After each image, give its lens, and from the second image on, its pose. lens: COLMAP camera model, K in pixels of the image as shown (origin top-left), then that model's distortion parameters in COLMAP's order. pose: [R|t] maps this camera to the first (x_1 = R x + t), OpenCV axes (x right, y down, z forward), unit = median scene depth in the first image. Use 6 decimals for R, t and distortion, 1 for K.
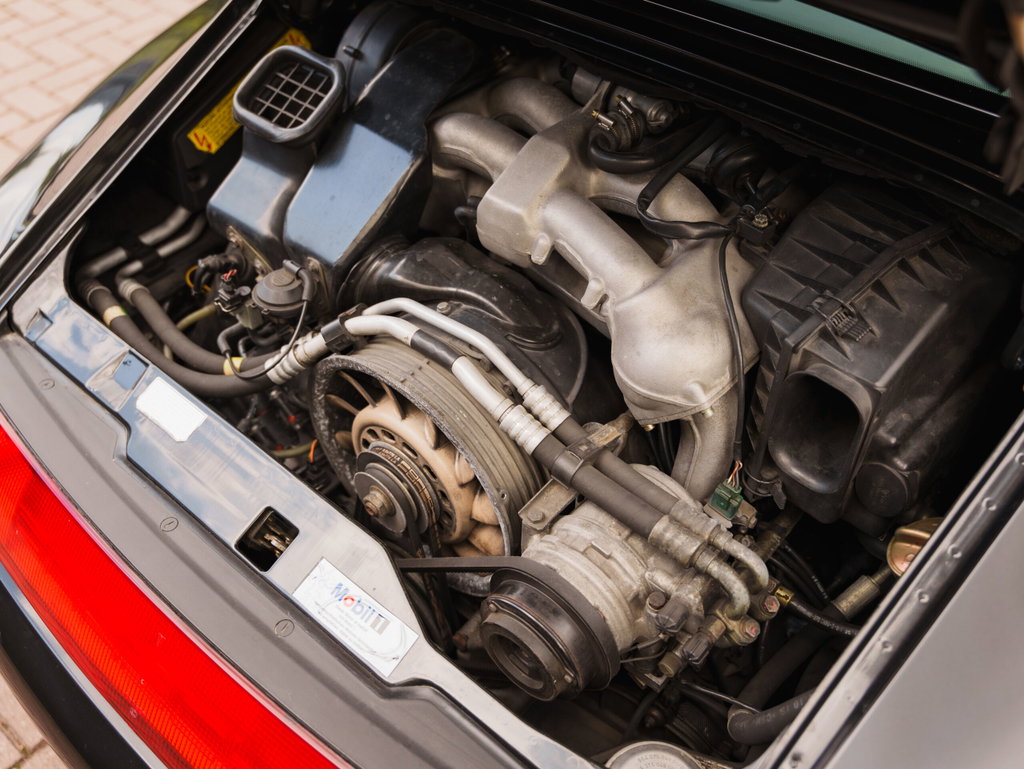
lens RADIAL K [[859.6, 0, 512.0], [0, 859.6, 384.5], [0, 0, 1]] dist [0.003189, 0.000417]
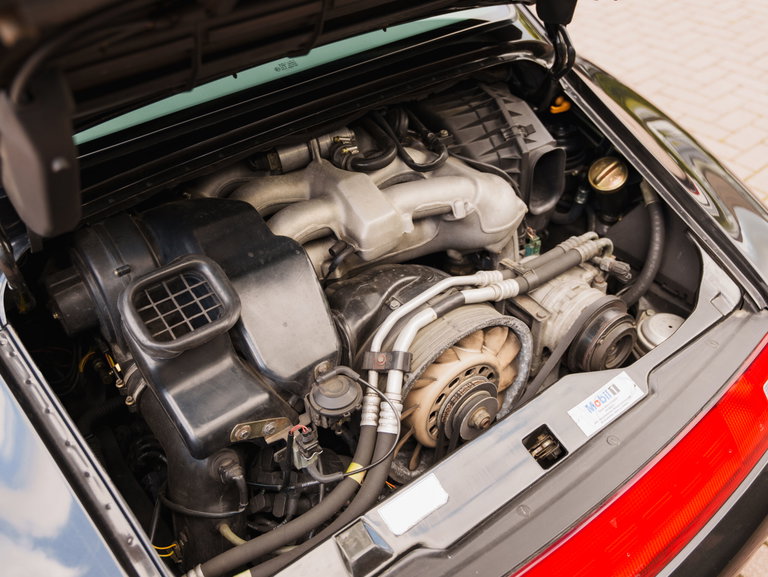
lens RADIAL K [[644.7, 0, 384.0], [0, 644.7, 288.5], [0, 0, 1]] dist [0.003189, 0.000417]
pose [[0.237607, -0.648095, 0.723544, -0.922422], [0.730138, 0.610443, 0.307014, -0.490401], [-0.640657, 0.455338, 0.618244, 0.373702]]
